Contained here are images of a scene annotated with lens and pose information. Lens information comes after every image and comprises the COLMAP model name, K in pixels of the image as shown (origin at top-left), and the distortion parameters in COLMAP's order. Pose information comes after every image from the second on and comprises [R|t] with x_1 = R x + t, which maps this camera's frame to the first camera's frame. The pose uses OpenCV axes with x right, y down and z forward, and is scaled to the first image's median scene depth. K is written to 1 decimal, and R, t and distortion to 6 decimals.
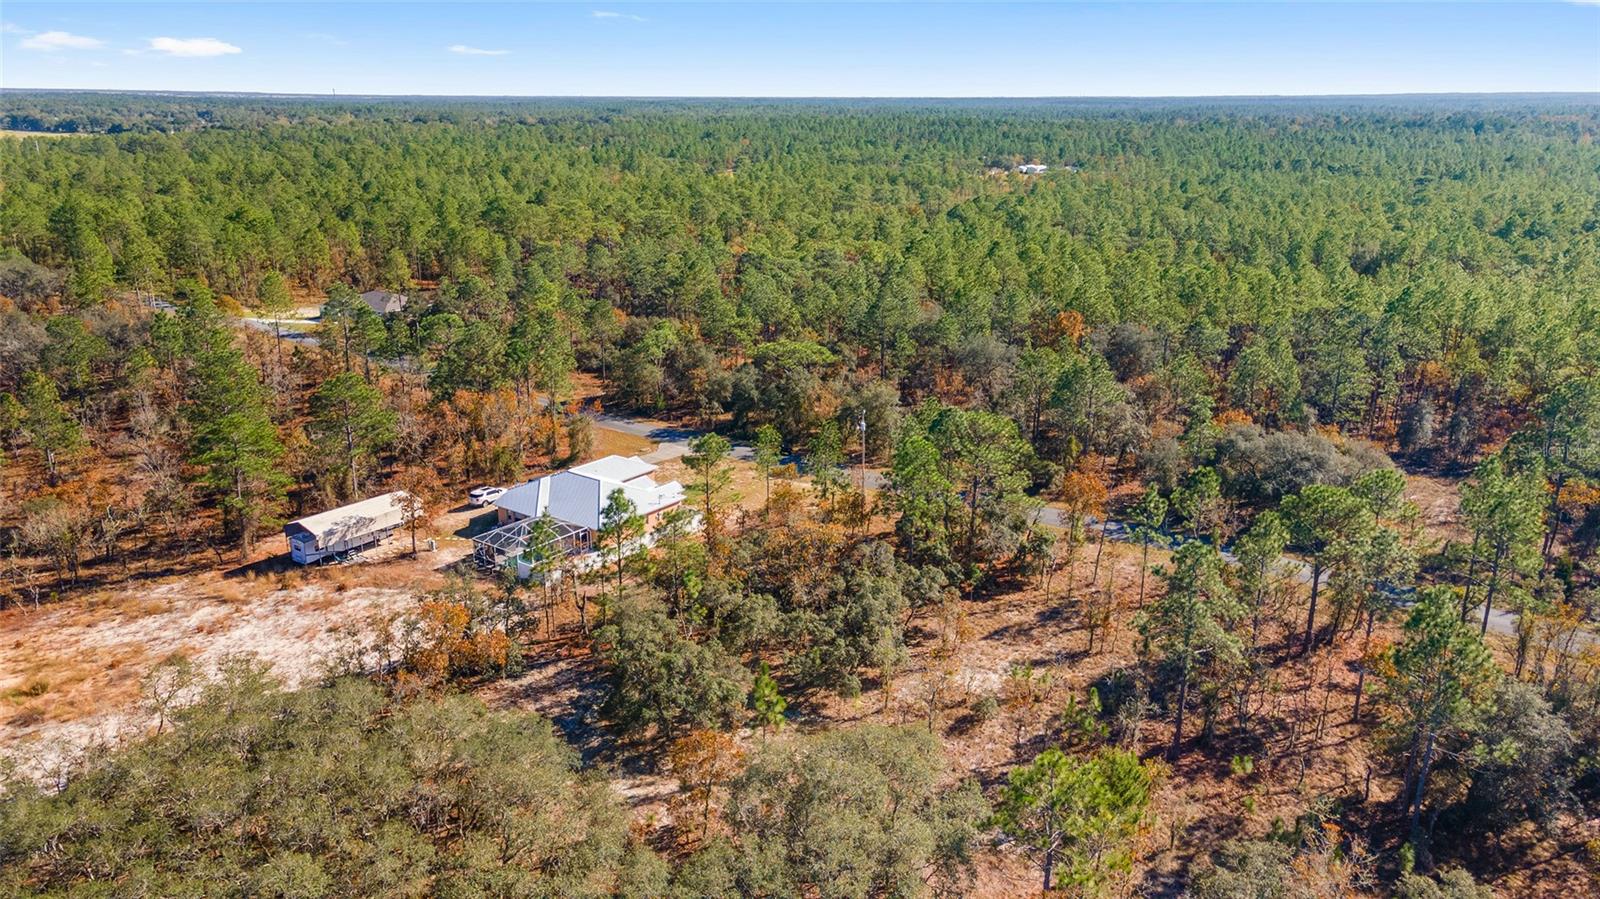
lens RADIAL K [[1125.8, 0, 792.0], [0, 1125.8, 441.3], [0, 0, 1]] dist [0.051621, -0.001289]
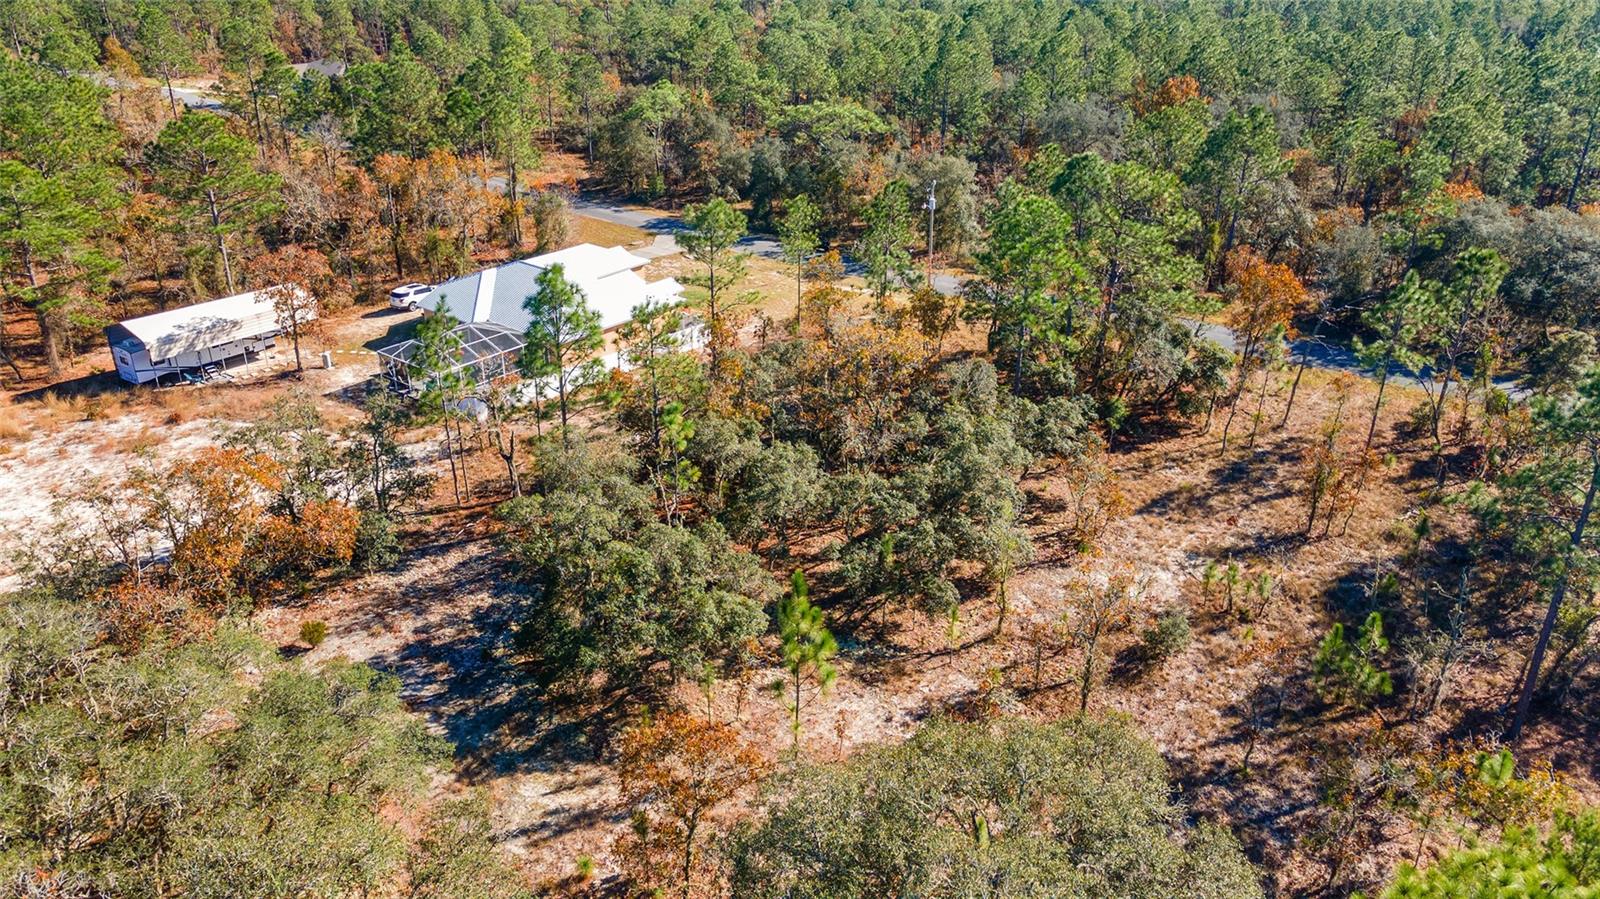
lens RADIAL K [[1125.8, 0, 792.0], [0, 1125.8, 441.3], [0, 0, 1]] dist [0.051621, -0.001289]
pose [[0.999740, 0.011552, -0.019670, -0.013955], [-0.008481, 0.988712, 0.149586, 0.040191], [0.021176, -0.149380, 0.988553, 0.362610]]
